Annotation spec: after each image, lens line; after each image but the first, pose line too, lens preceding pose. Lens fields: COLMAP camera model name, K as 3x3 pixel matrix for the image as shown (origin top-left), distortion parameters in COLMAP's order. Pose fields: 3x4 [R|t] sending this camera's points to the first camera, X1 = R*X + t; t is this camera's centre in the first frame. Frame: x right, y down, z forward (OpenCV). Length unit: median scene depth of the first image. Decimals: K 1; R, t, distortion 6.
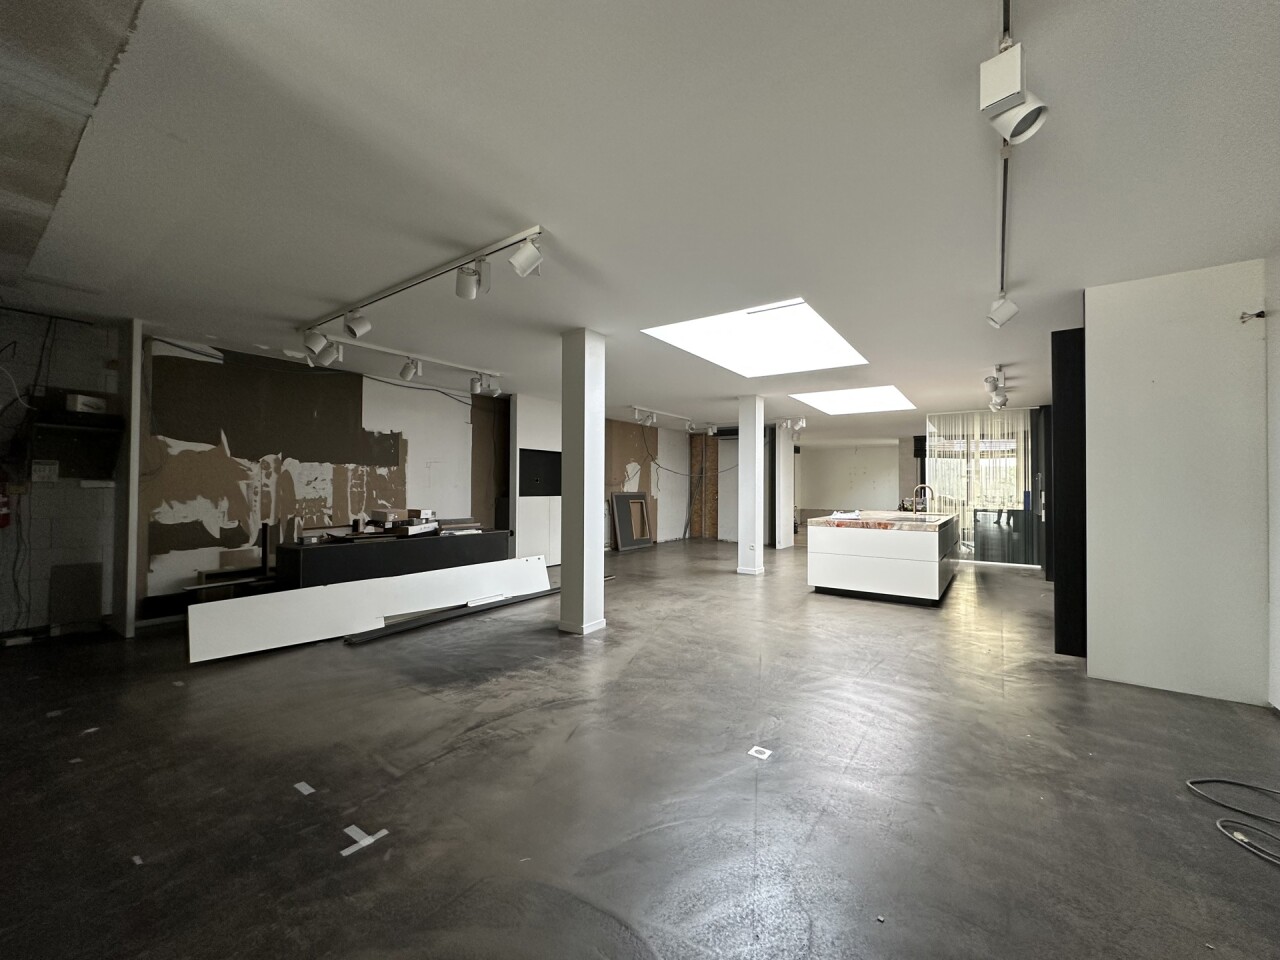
lens RADIAL K [[512.8, 0, 640.9], [0, 512.8, 480.6], [0, 0, 1]] dist [-0.000557, 0.000400]
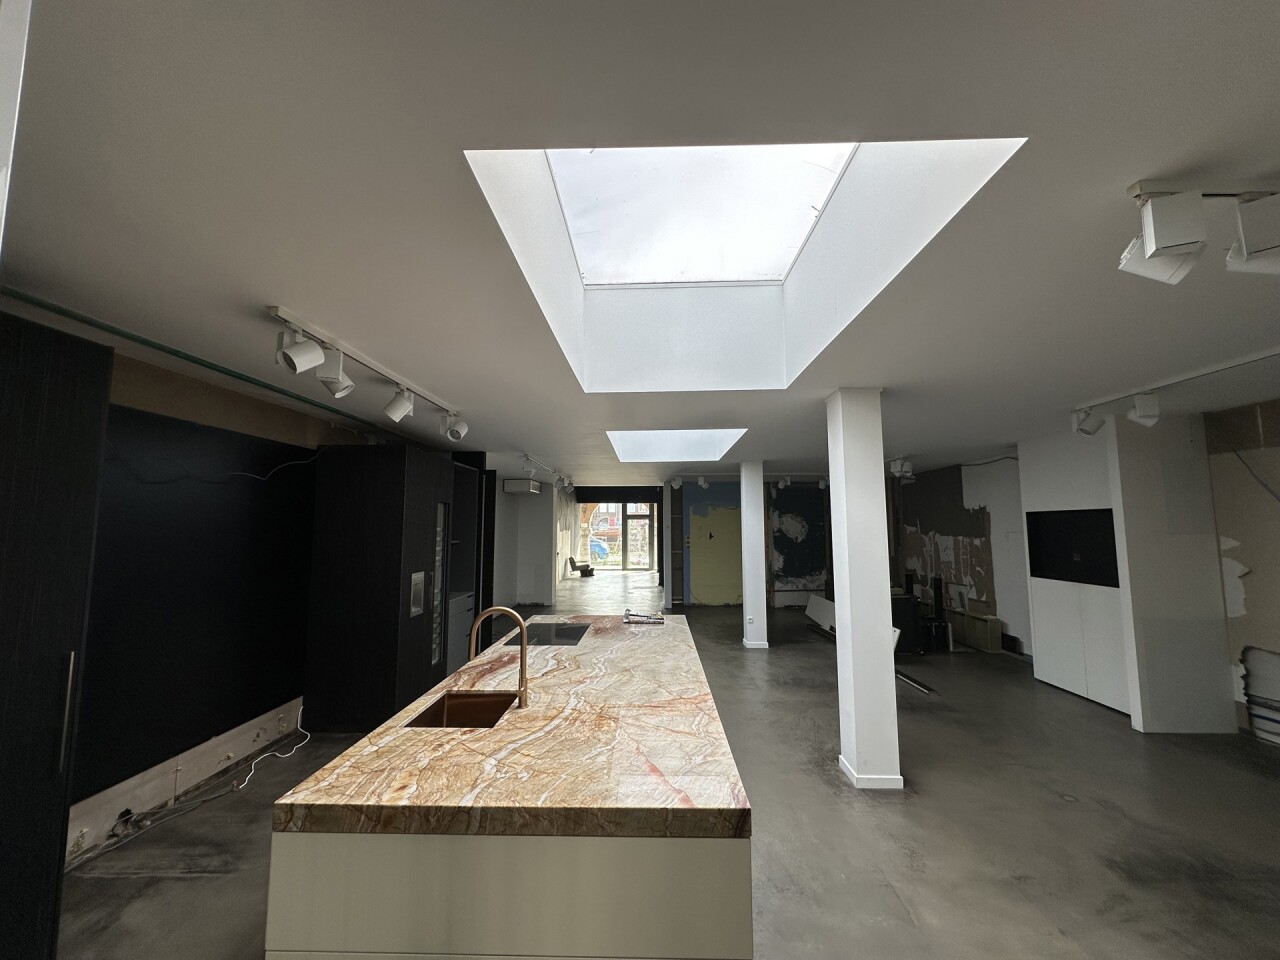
lens RADIAL K [[512.8, 0, 643.2], [0, 512.8, 477.2], [0, 0, 1]] dist [-0.000557, 0.000400]
pose [[-0.824559, -0.057915, -0.562803, 0.658848], [0.006429, 0.993724, -0.111678, -0.033075], [0.565739, -0.095704, -0.819012, 1.302478]]
